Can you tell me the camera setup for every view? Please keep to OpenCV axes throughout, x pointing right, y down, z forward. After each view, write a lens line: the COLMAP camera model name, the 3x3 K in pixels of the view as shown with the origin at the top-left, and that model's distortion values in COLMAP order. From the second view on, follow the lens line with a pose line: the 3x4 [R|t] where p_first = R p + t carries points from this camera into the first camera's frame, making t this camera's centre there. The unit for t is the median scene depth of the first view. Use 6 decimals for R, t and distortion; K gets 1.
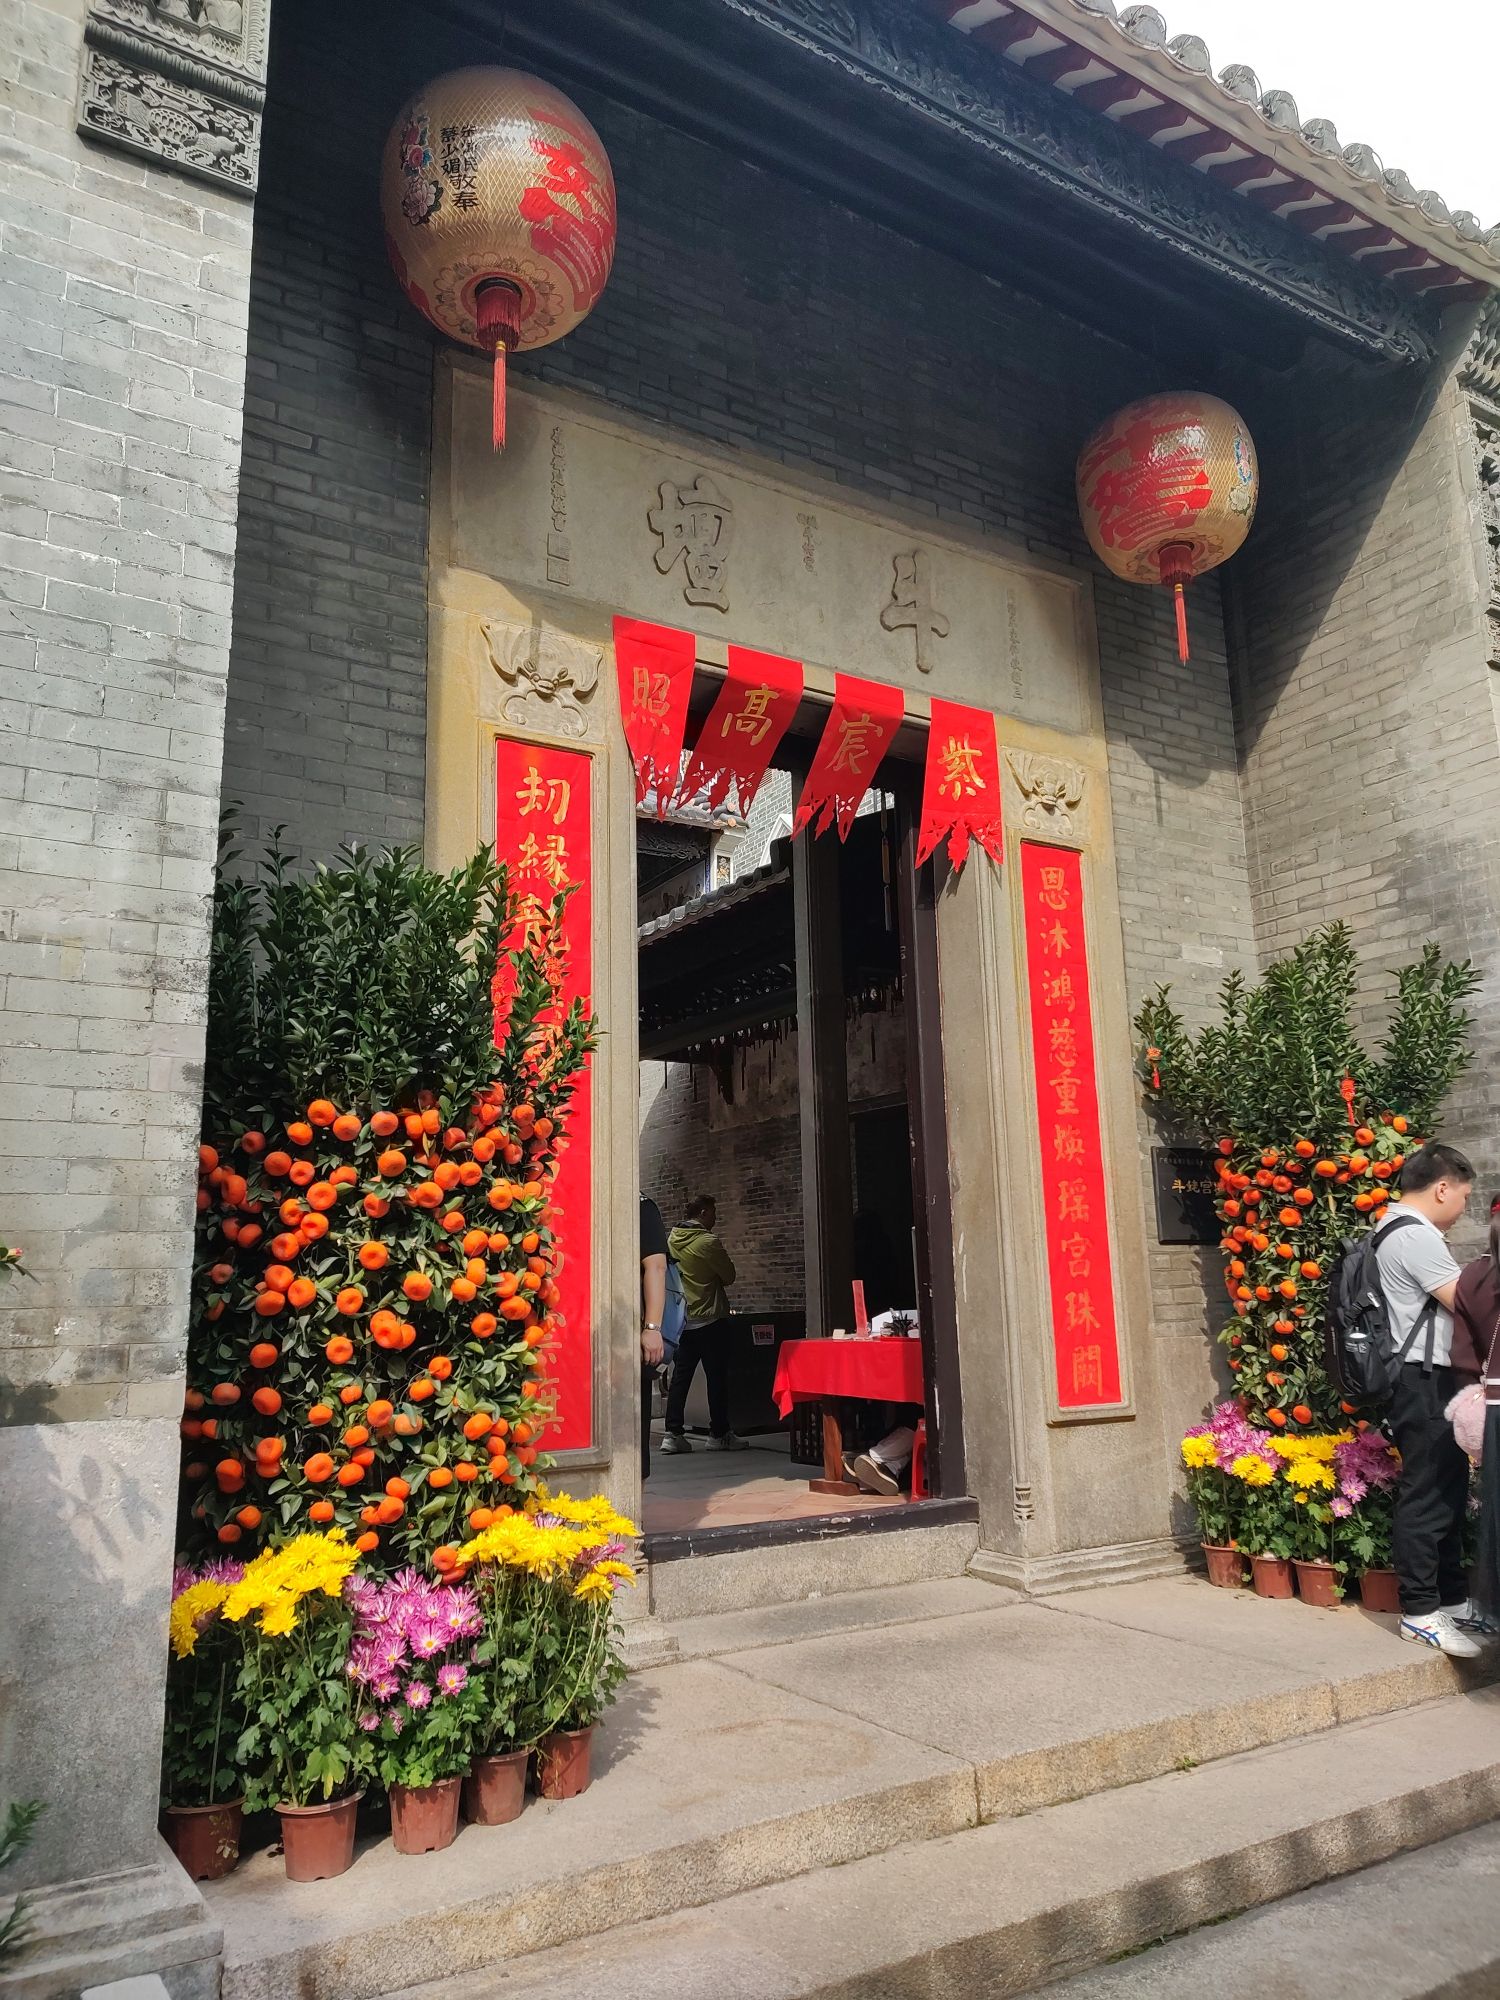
lens RADIAL K [[1428.9, 0, 752.2], [0, 1428.9, 997.8], [0, 0, 1]] dist [0.008018, -0.002555]
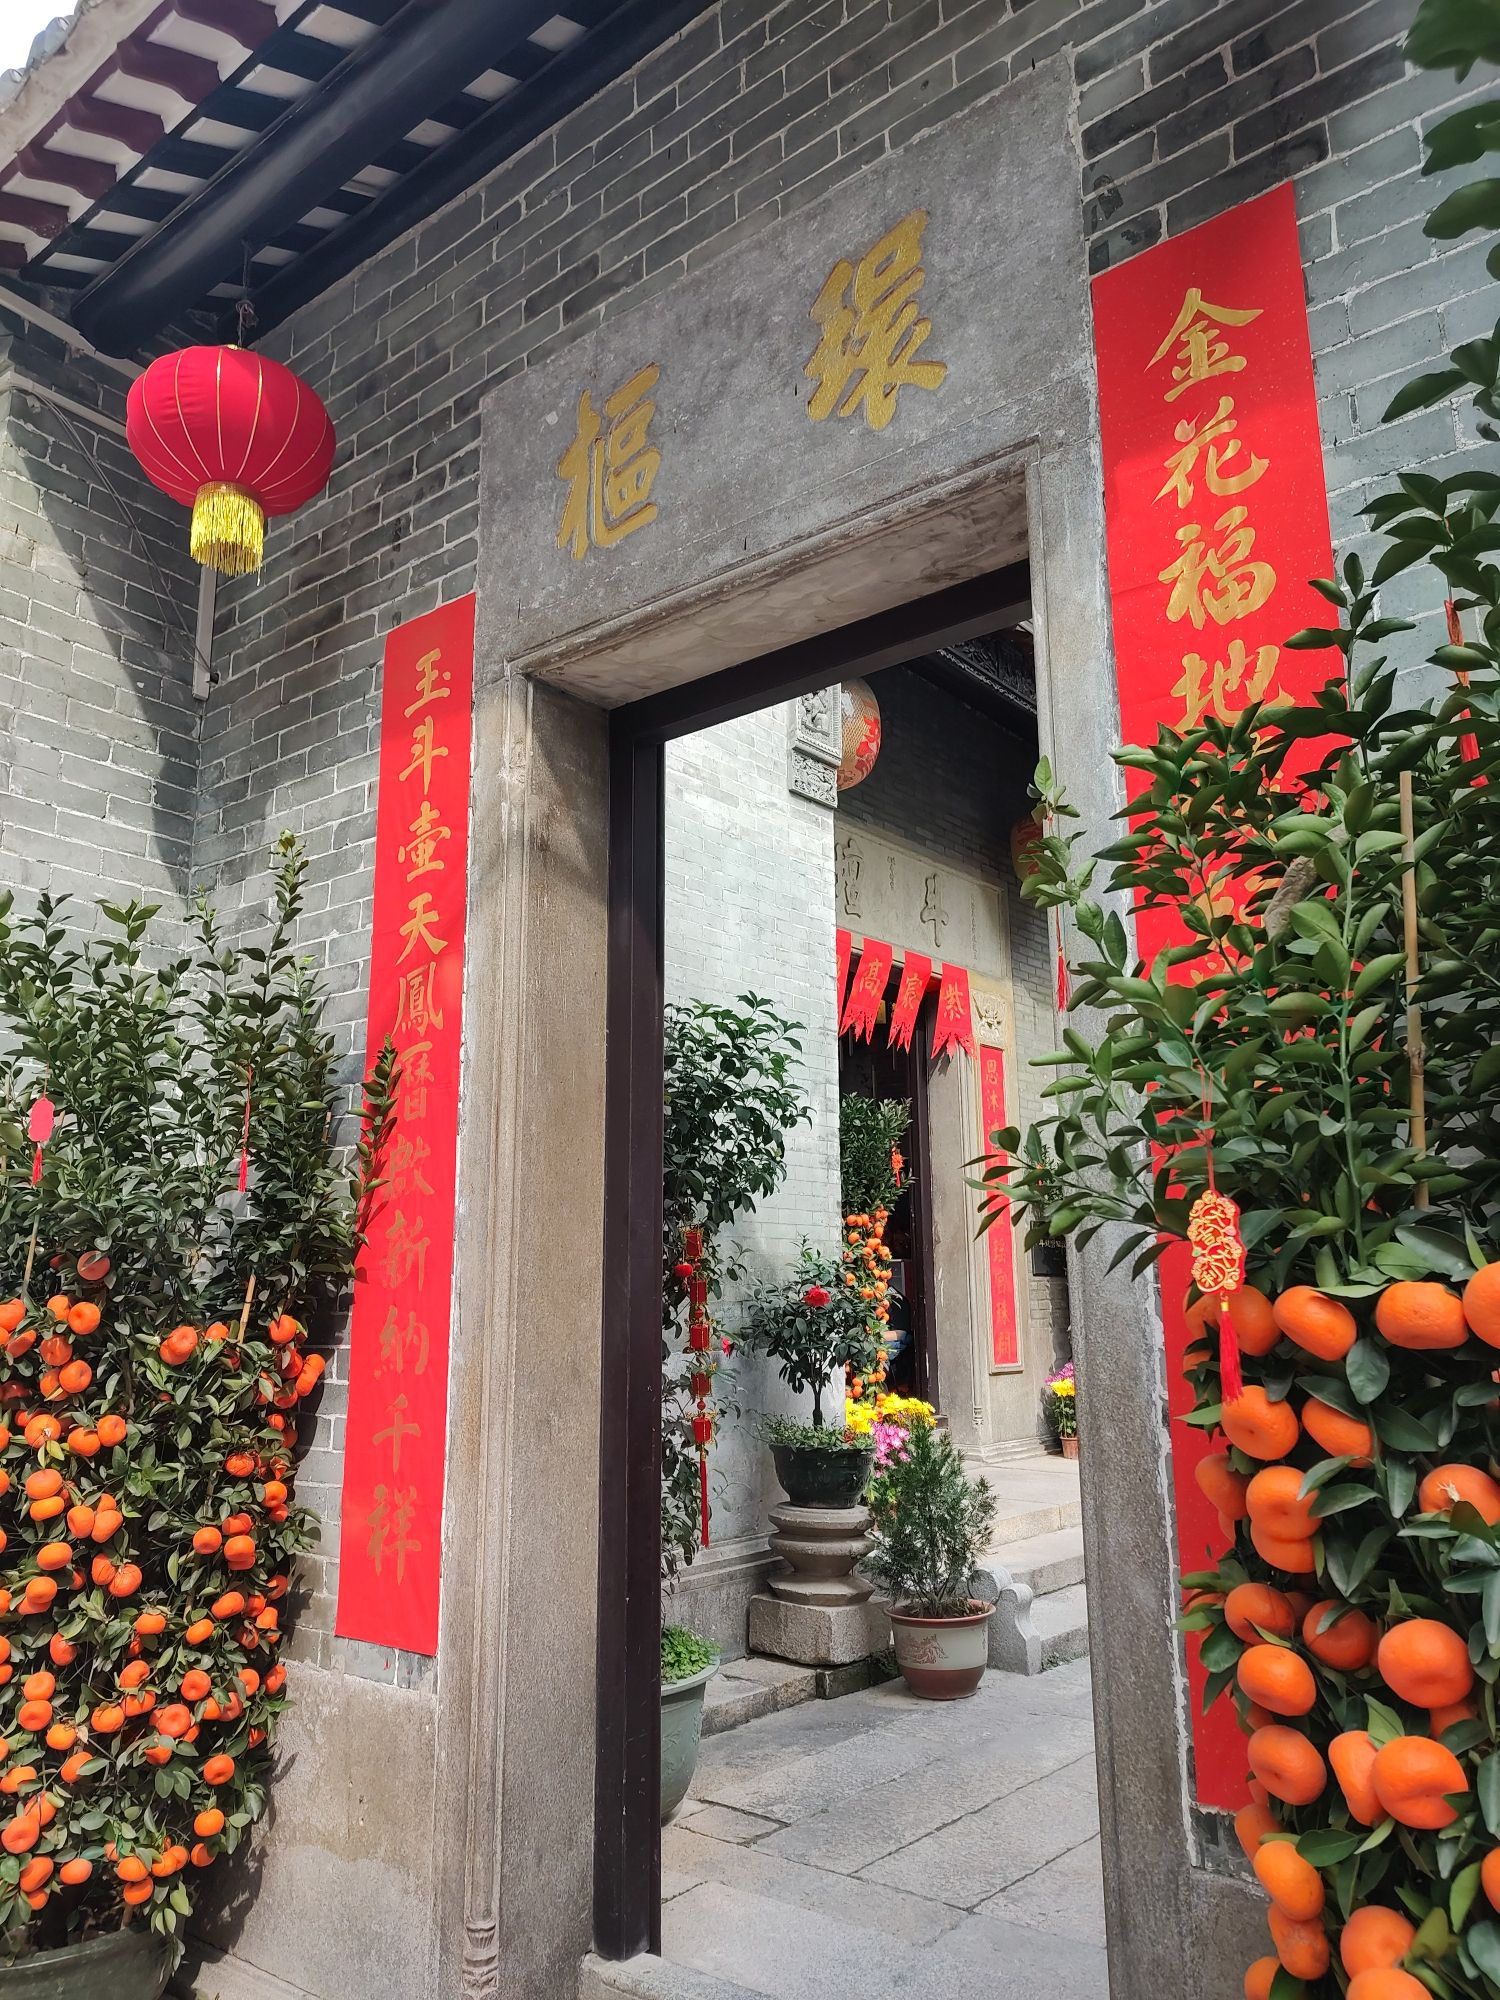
lens RADIAL K [[1428.9, 0, 747.3], [0, 1428.9, 999.7], [0, 0, 1]] dist [0.008018, -0.002555]
pose [[0.953878, 0.073751, 0.290995, -0.610170], [-0.071462, 0.997272, -0.018502, -0.114125], [-0.291565, -0.003146, 0.956546, -0.610479]]
